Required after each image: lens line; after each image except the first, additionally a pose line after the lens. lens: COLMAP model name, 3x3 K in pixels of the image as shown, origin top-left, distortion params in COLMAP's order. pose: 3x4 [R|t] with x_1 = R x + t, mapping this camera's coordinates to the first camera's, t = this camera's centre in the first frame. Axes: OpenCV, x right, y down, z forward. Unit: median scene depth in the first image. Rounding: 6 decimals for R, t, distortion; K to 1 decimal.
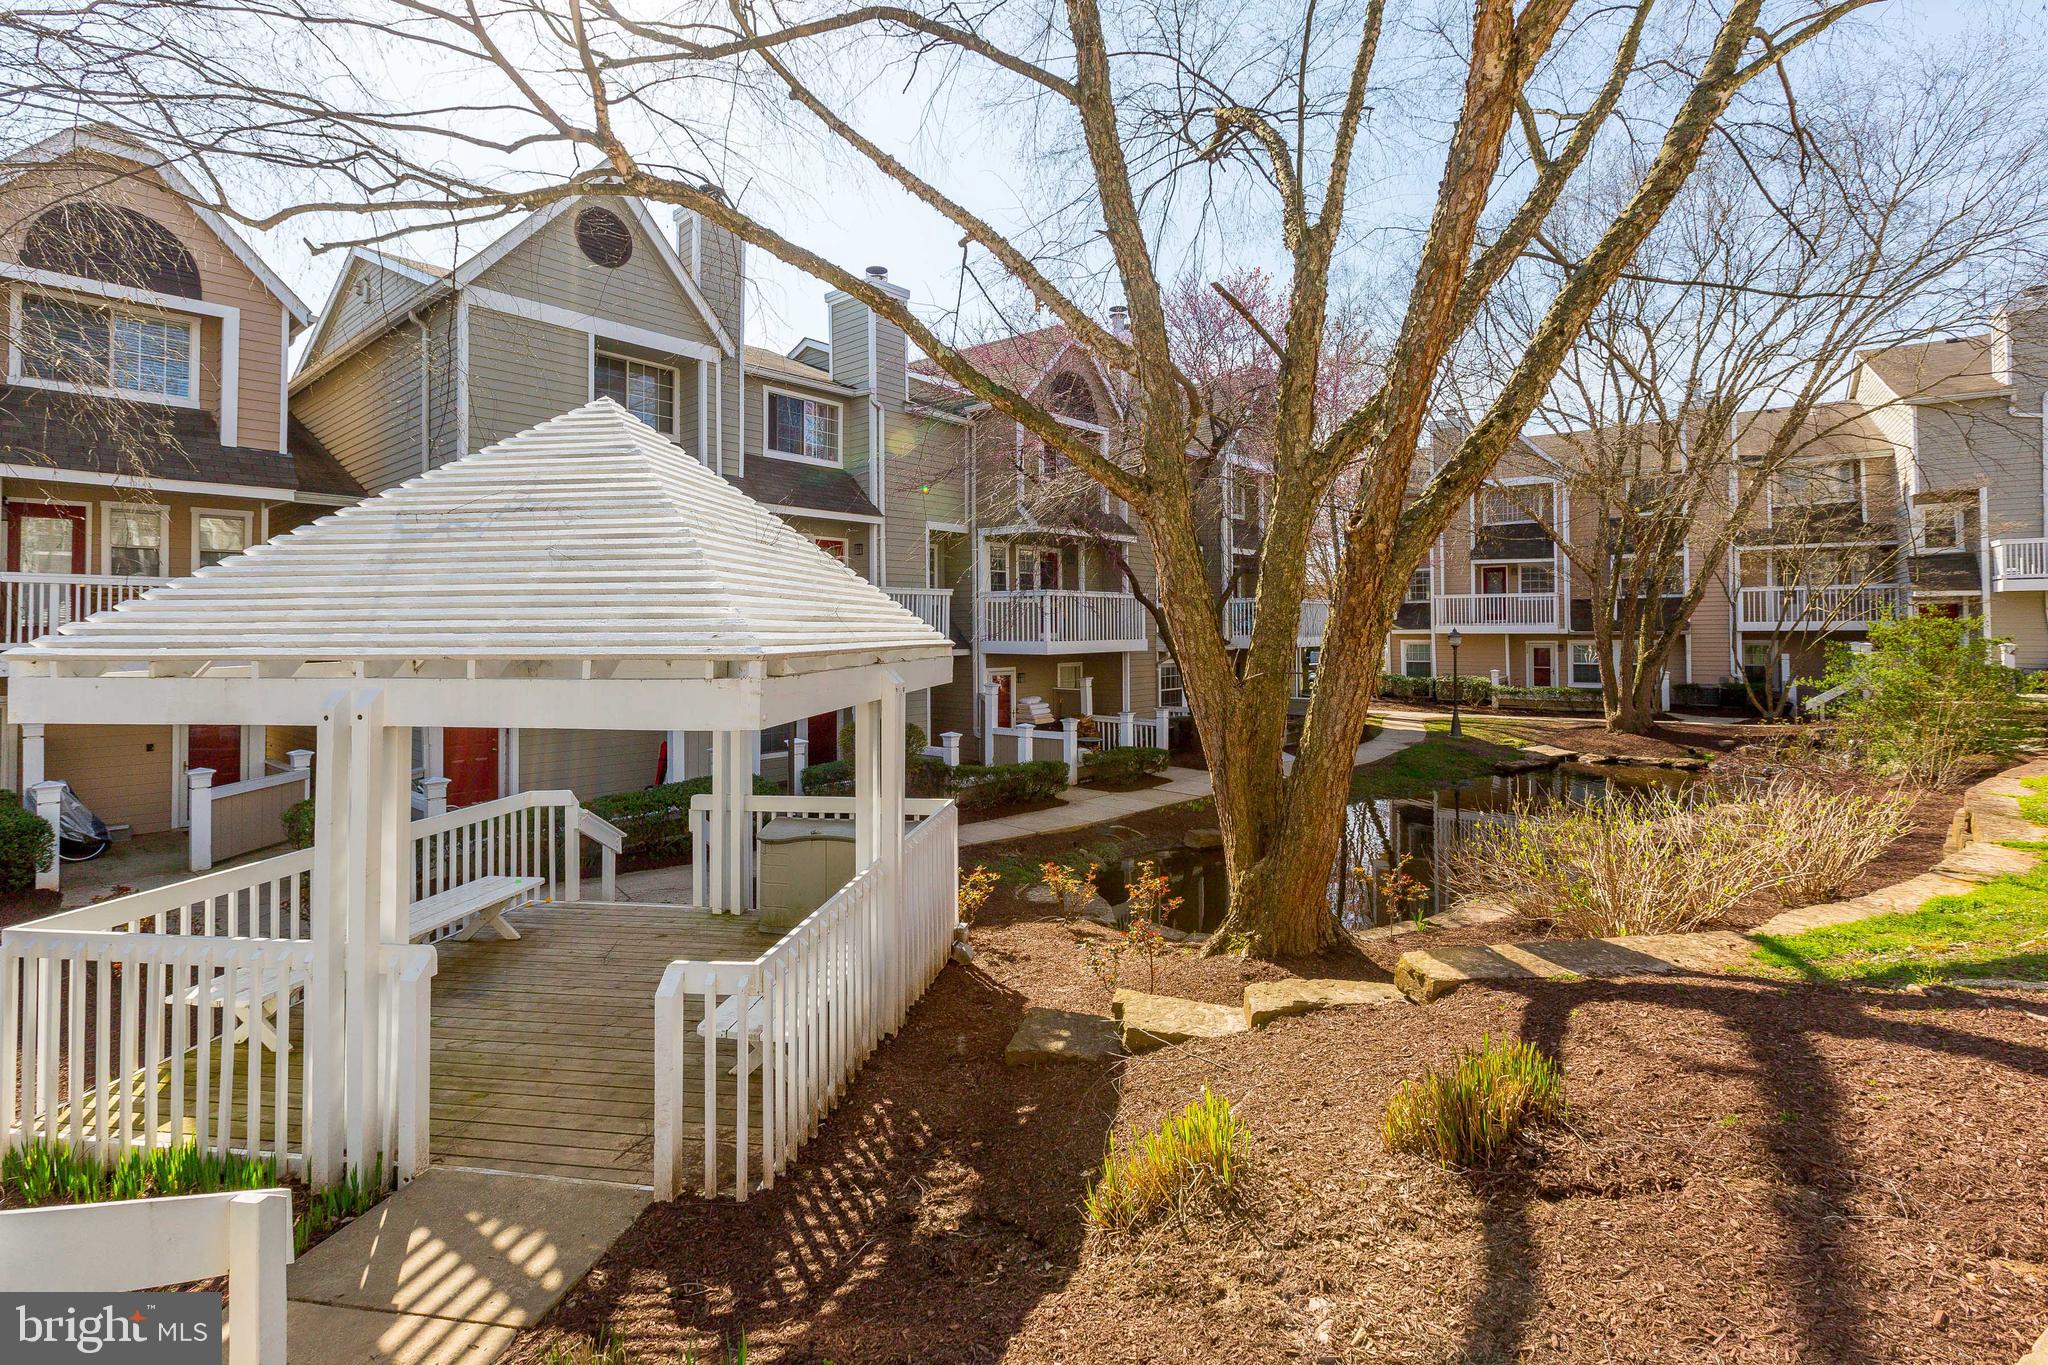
lens RADIAL K [[944.1, 0, 1036.5], [0, 944.1, 610.7], [0, 0, 1]] dist [0.005070, -0.001280]
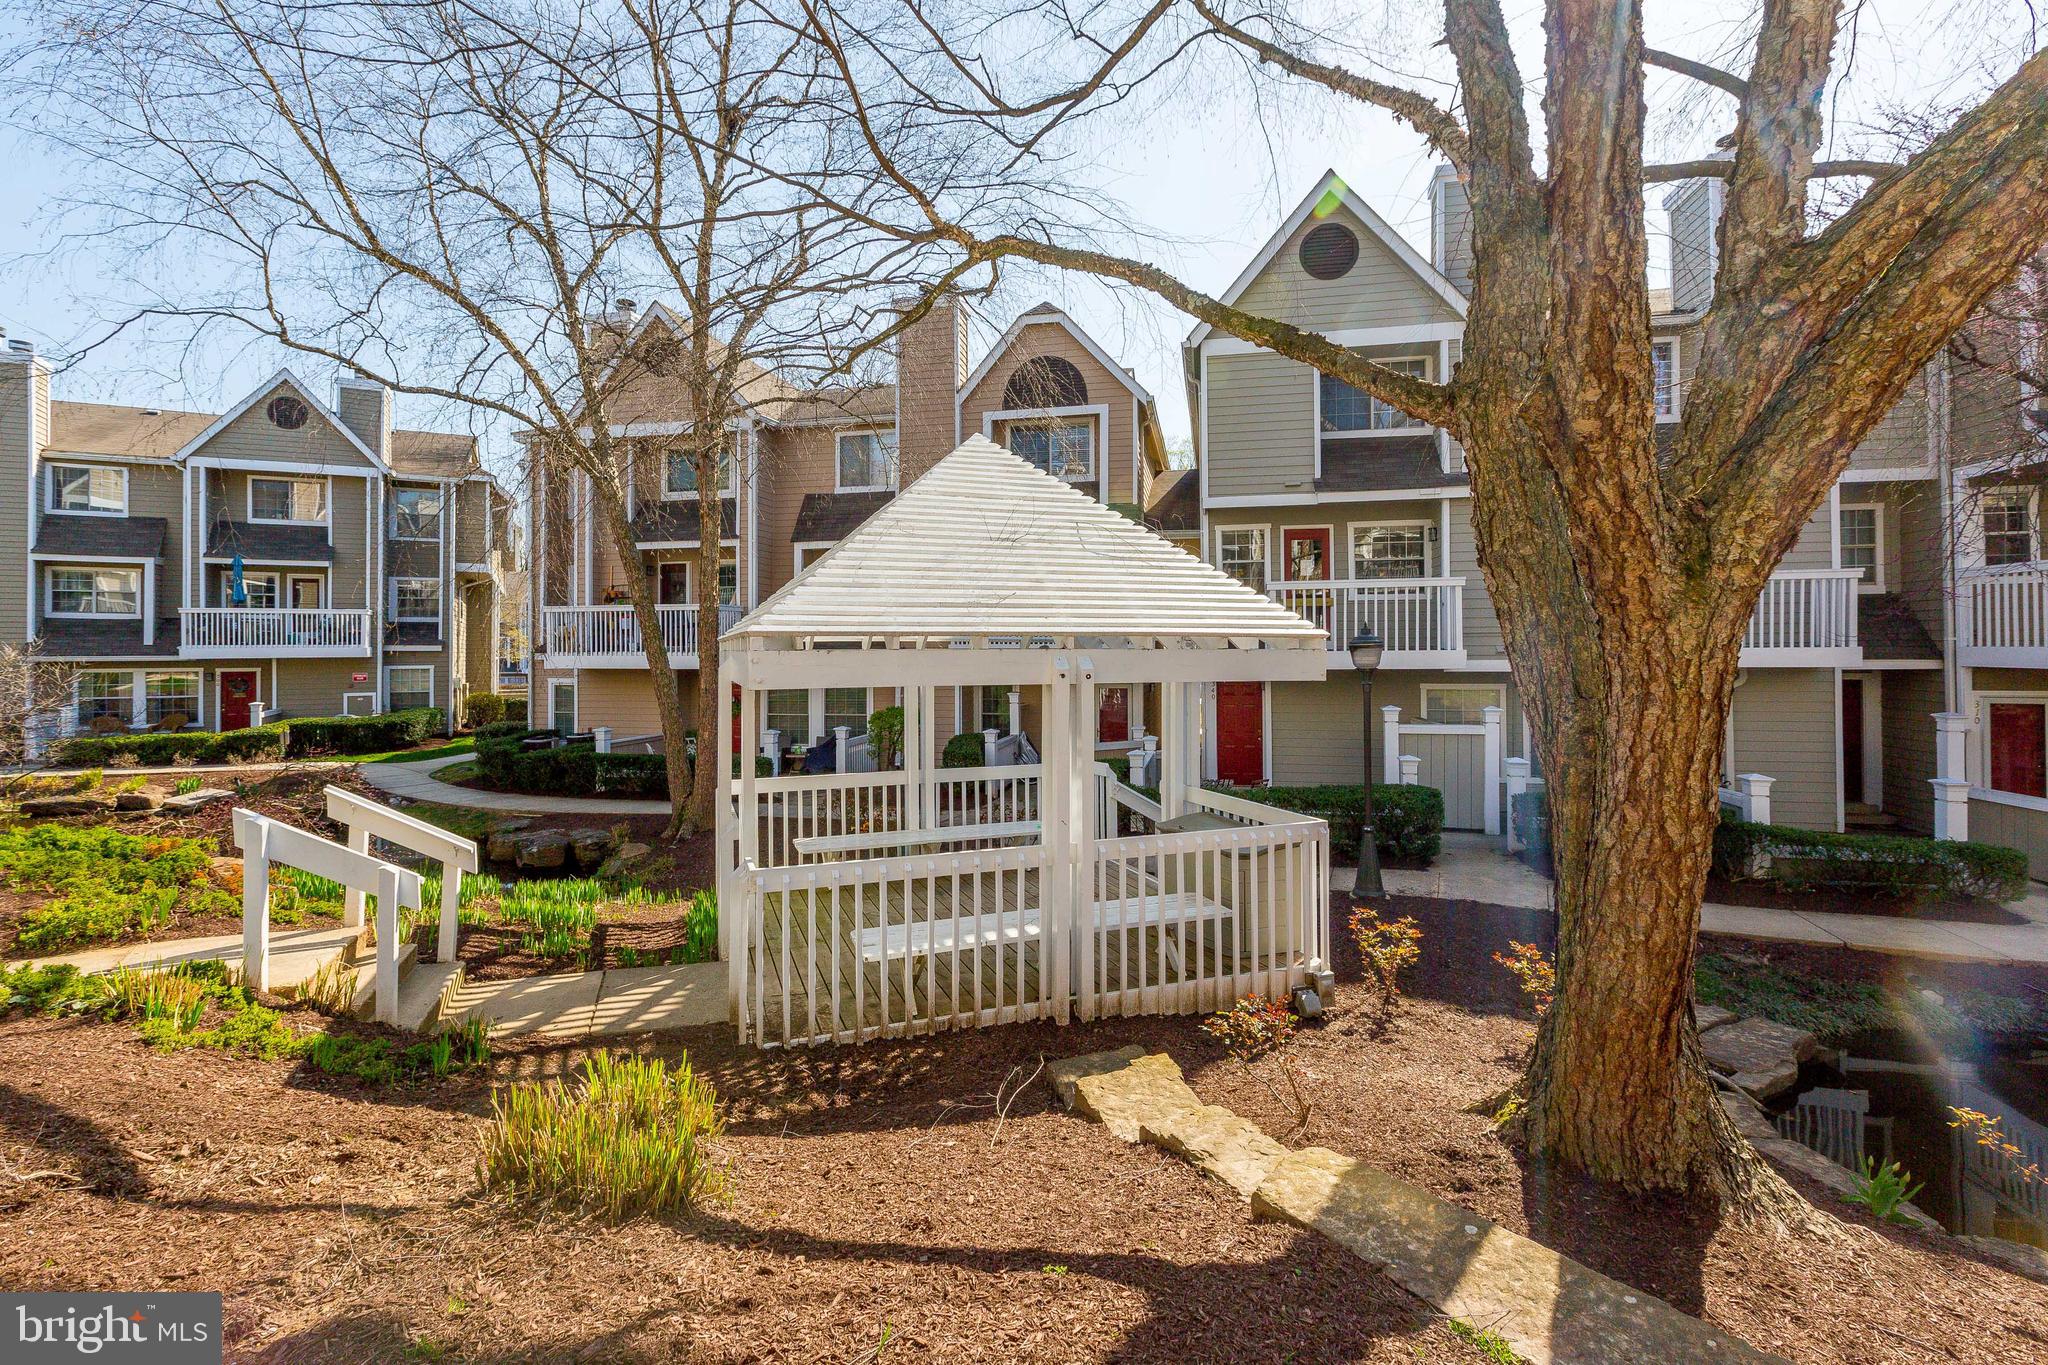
lens RADIAL K [[944.1, 0, 1006.3], [0, 944.1, 639.6], [0, 0, 1]] dist [0.005070, -0.001280]
pose [[0.463101, -0.006615, -0.886281, 0.629863], [0.020537, 0.999784, 0.003269, 0.037670], [0.886067, -0.019716, 0.463137, 0.443503]]
